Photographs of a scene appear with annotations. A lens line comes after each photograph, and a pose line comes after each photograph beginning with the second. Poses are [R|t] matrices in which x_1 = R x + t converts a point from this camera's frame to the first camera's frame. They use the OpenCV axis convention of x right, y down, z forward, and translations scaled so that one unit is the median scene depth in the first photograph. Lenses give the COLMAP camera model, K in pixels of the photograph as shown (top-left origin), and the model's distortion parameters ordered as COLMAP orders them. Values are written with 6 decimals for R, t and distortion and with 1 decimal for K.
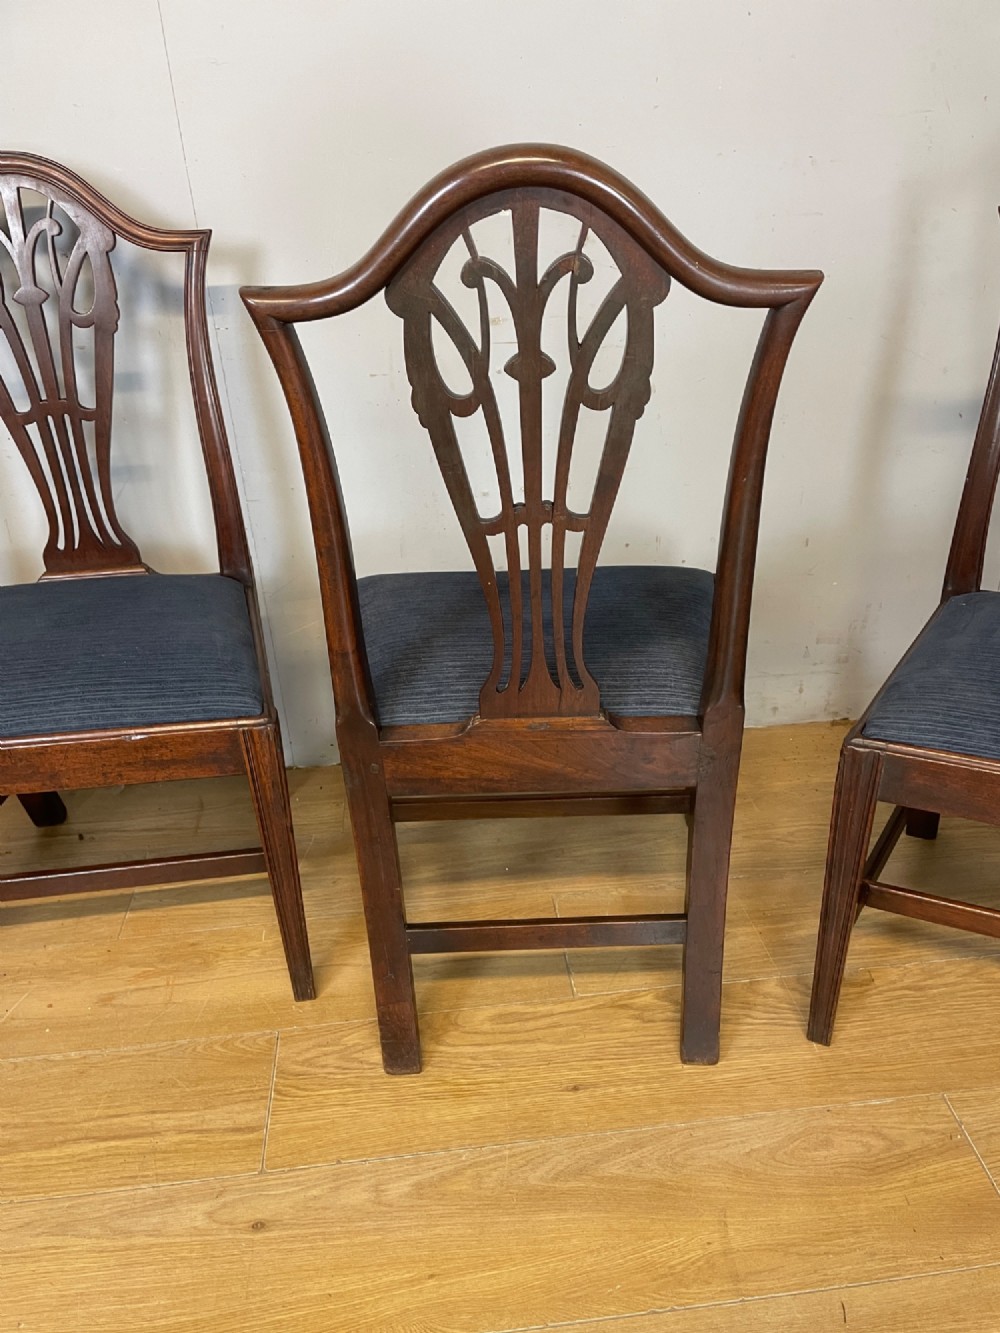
lens RADIAL K [[1007.8, 0, 511.4], [0, 1007.8, 675.5], [0, 0, 1]] dist [0.071598, -0.091835]
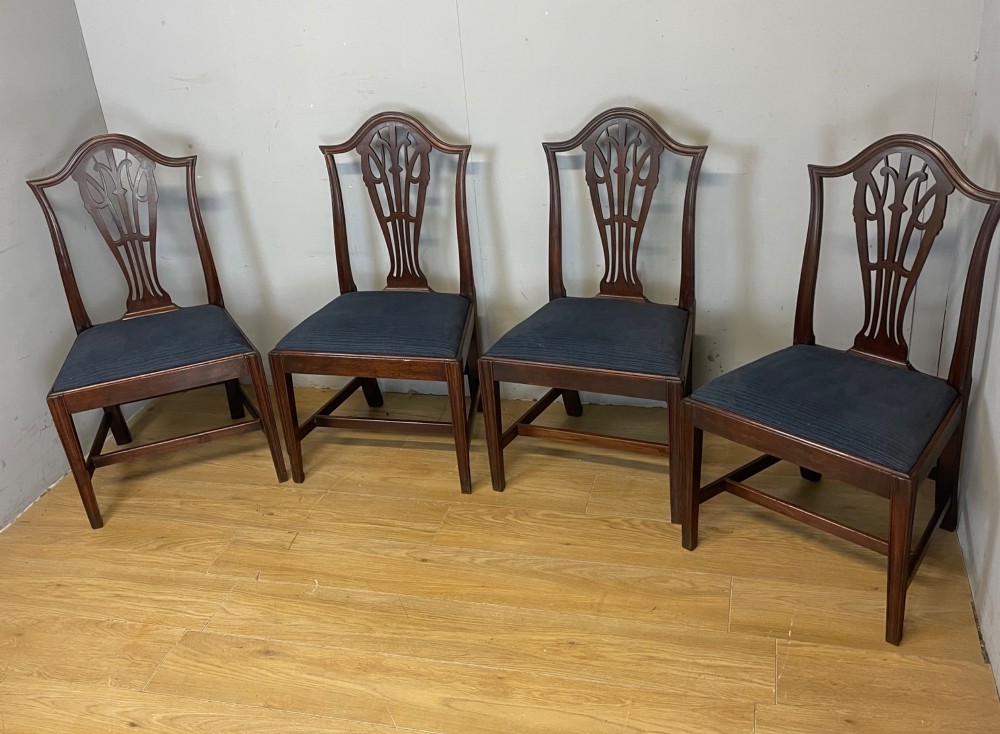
lens RADIAL K [[1003.7, 0, 496.2], [0, 1003.7, 338.1], [0, 0, 1]] dist [0.054086, 0.000000]
pose [[0.935149, 0.117005, -0.334375, 0.571154], [-0.130735, 0.991240, -0.018771, 0.022476], [0.329249, 0.061269, 0.942253, -1.090613]]
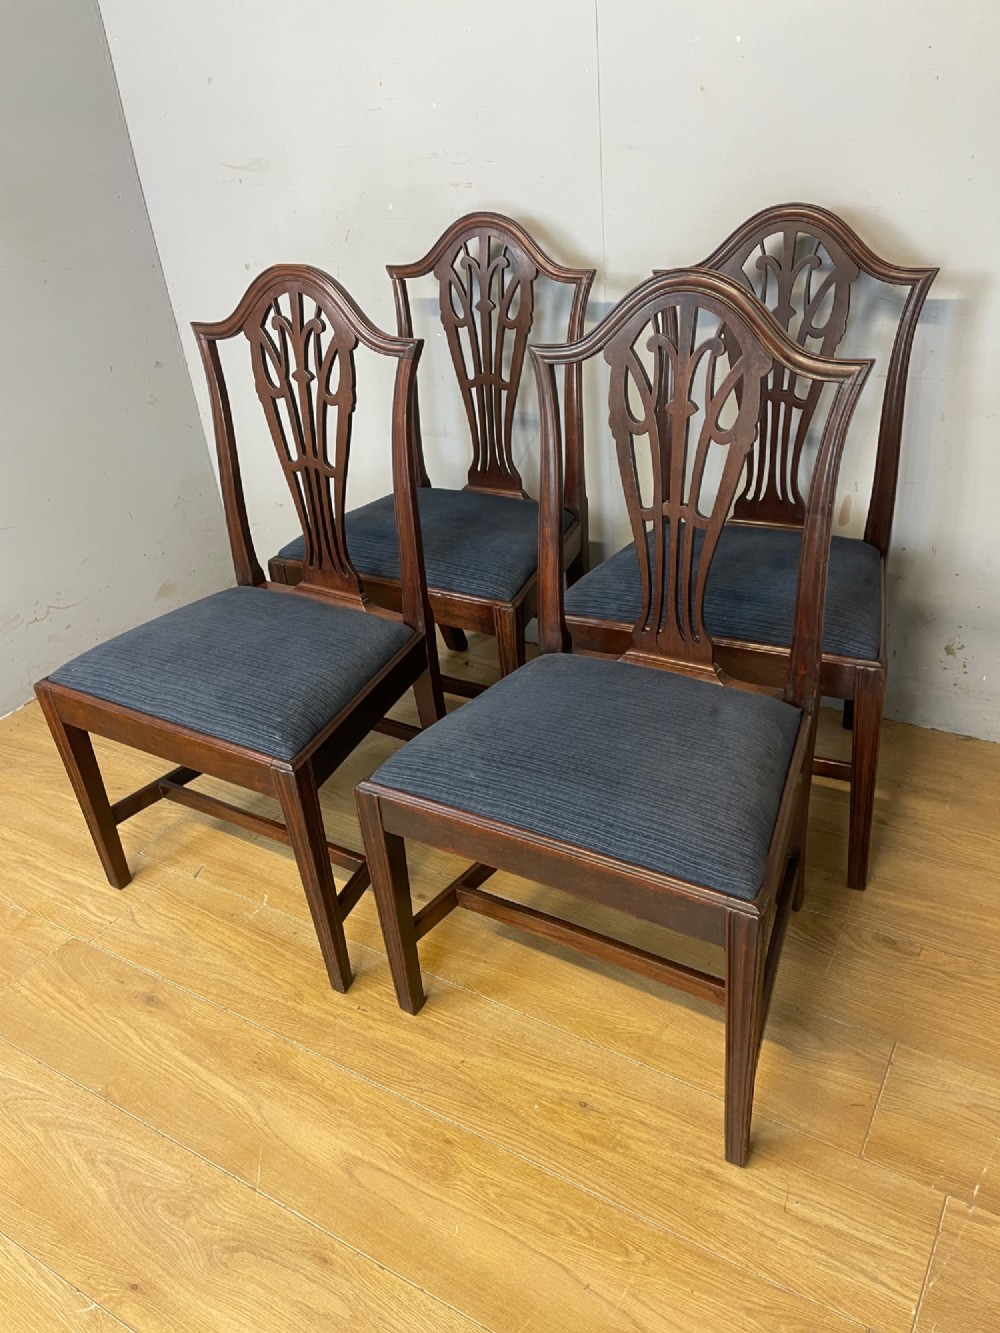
lens RADIAL K [[1007.8, 0, 506.8], [0, 1007.8, 666.1], [0, 0, 1]] dist [0.071598, -0.091835]
pose [[0.798882, 0.277823, -0.533481, 0.541527], [-0.244353, 0.960354, 0.134211, -0.064503], [0.549617, 0.023139, 0.835096, -0.260532]]
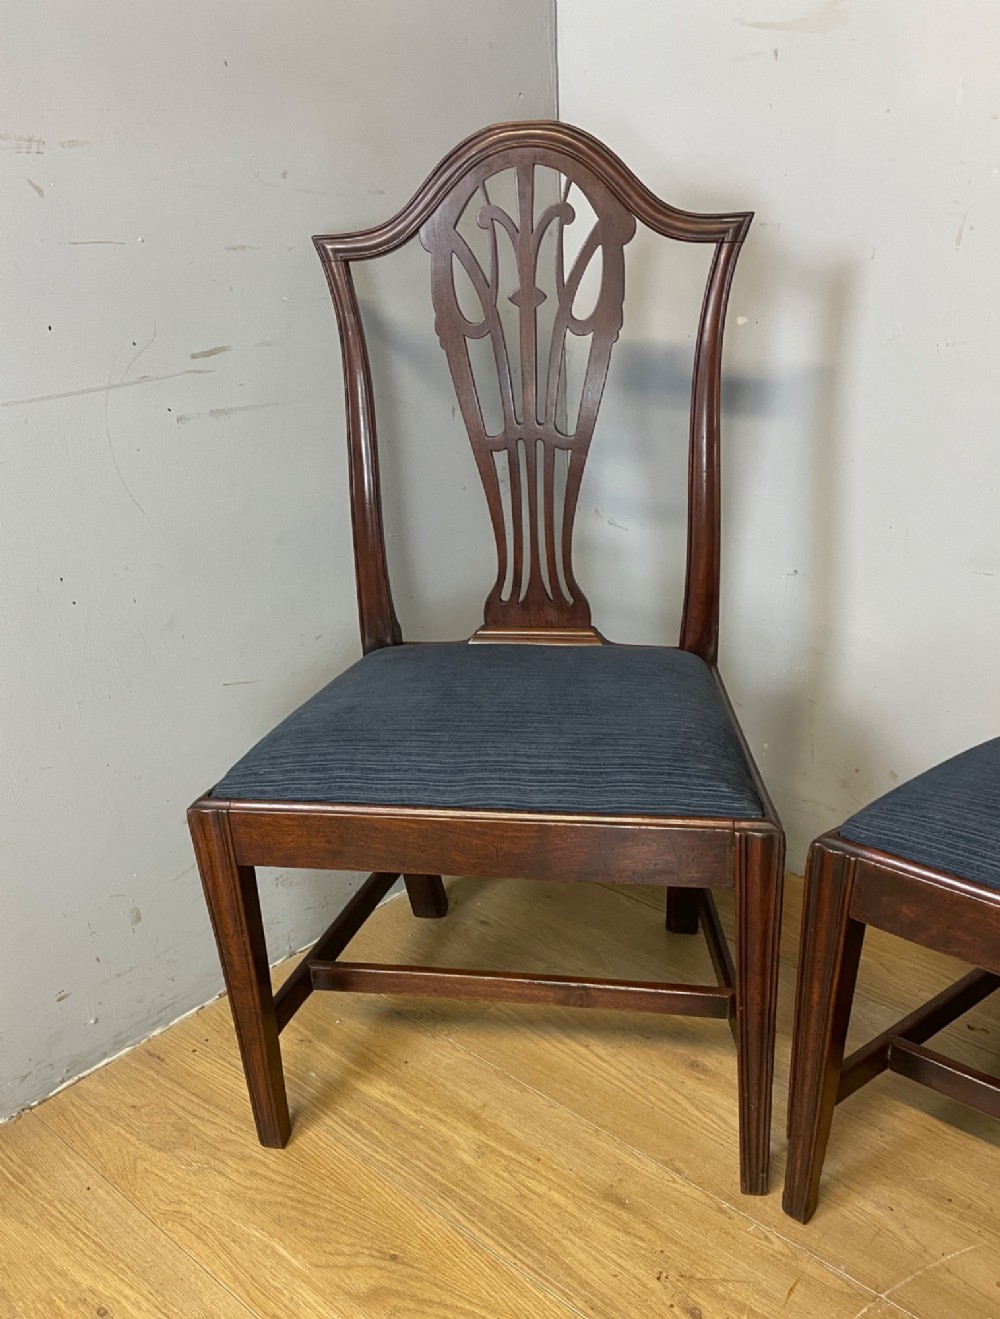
lens RADIAL K [[1182.1, 0, 492.2], [0, 1182.1, 787.4], [0, 0, 1]] dist [0.076670, -0.027981]
pose [[0.650817, 0.354462, -0.671412, -0.257551], [-0.348387, 0.925154, 0.150720, -0.000460], [0.674584, 0.135820, 0.725596, 0.111717]]
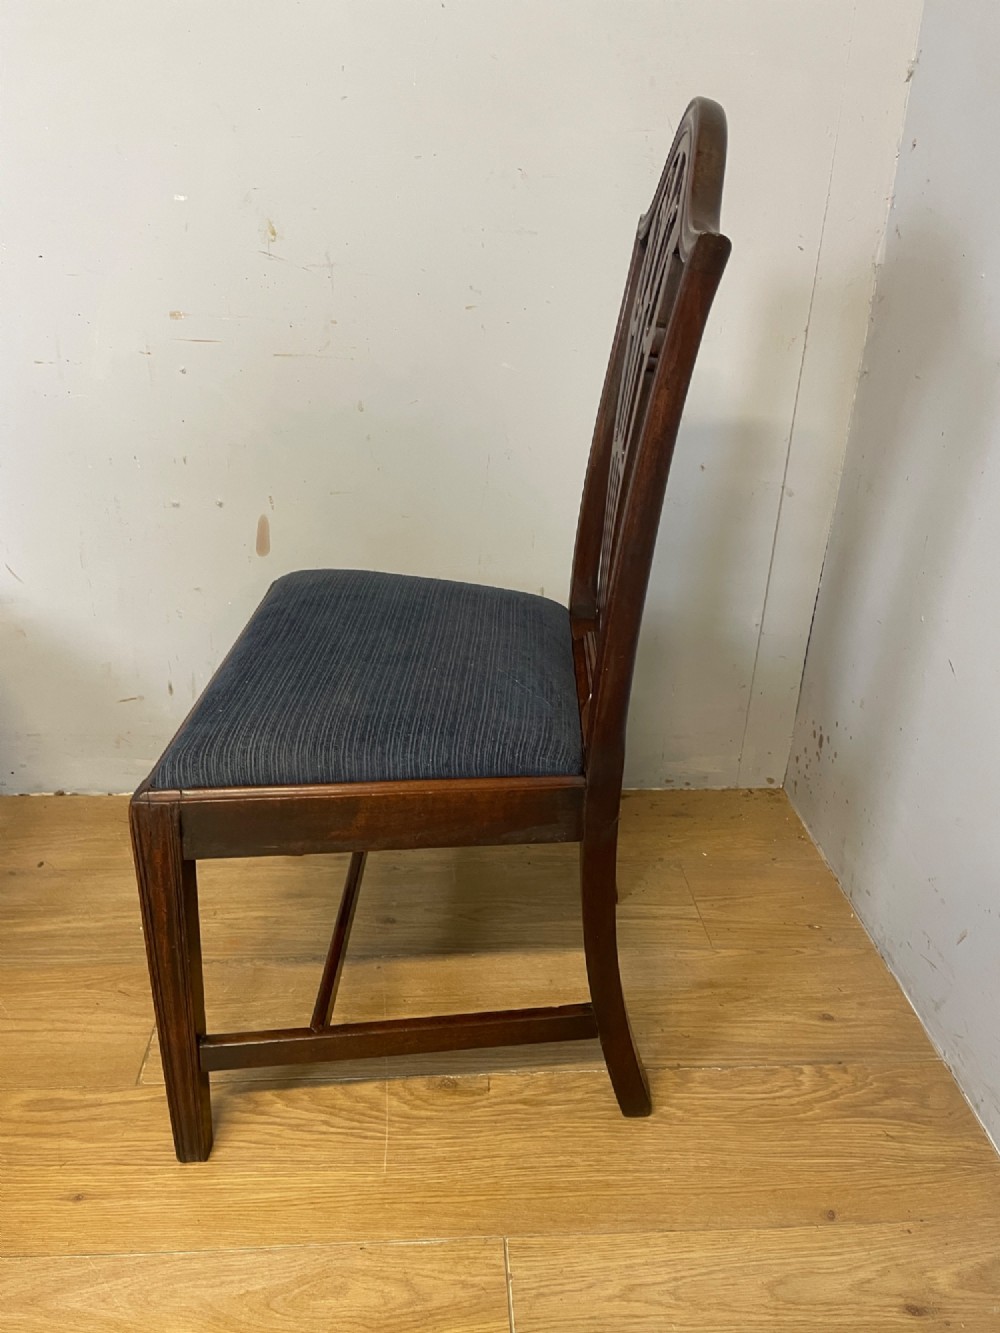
lens RADIAL K [[1007.8, 0, 507.9], [0, 1007.8, 669.5], [0, 0, 1]] dist [0.071598, -0.091835]
pose [[0.996820, 0.079685, -0.000623, 0.364870], [-0.079568, 0.994872, -0.062436, -0.001815], [-0.004355, 0.062287, 0.998049, 0.126948]]
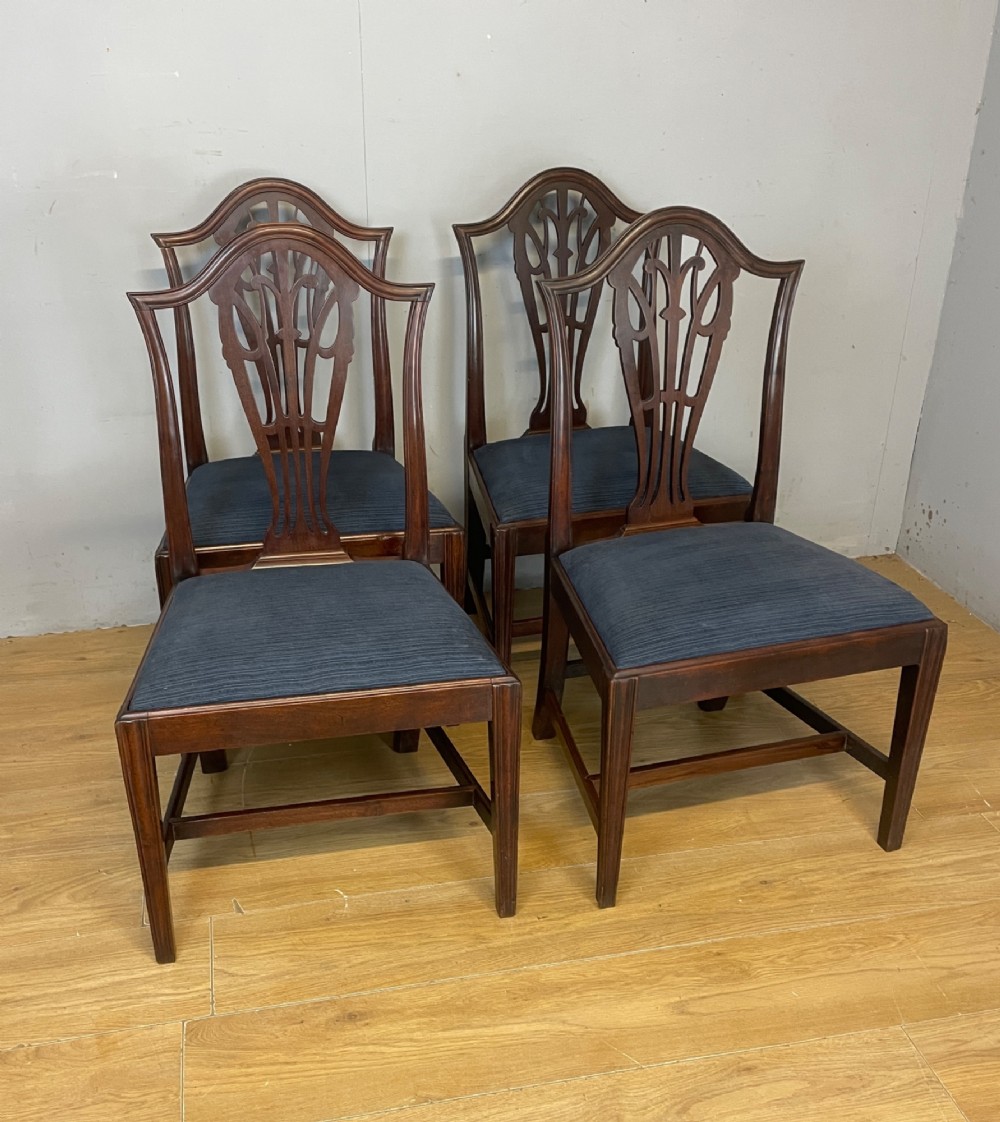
lens RADIAL K [[1136.8, 0, 434.6], [0, 1136.8, 567.2], [0, 0, 1]] dist [0.038823, 0.000000]
pose [[0.996166, -0.010259, 0.086877, -0.398763], [0.015196, 0.998295, -0.056360, 0.189994], [-0.086151, 0.057464, 0.994623, -0.741566]]
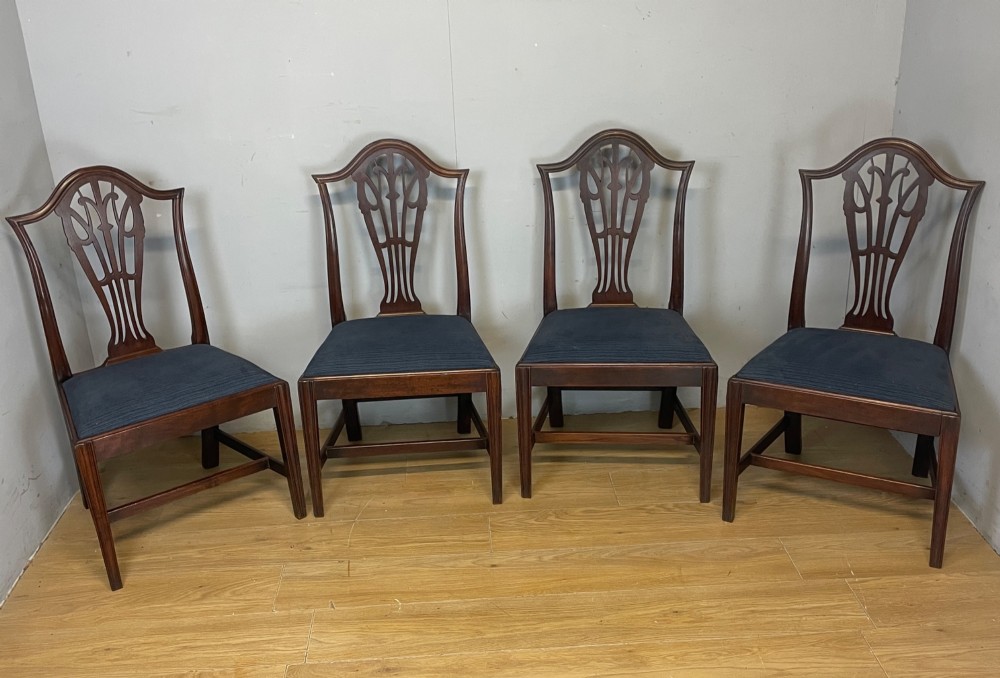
lens RADIAL K [[1006.4, 0, 493.1], [0, 1006.4, 345.2], [0, 0, 1]] dist [0.054015, 0.000000]
pose [[0.998462, 0.021313, -0.051185, -0.113395], [-0.027052, 0.993091, -0.114185, 0.240612], [0.048397, 0.115394, 0.992140, -1.304845]]
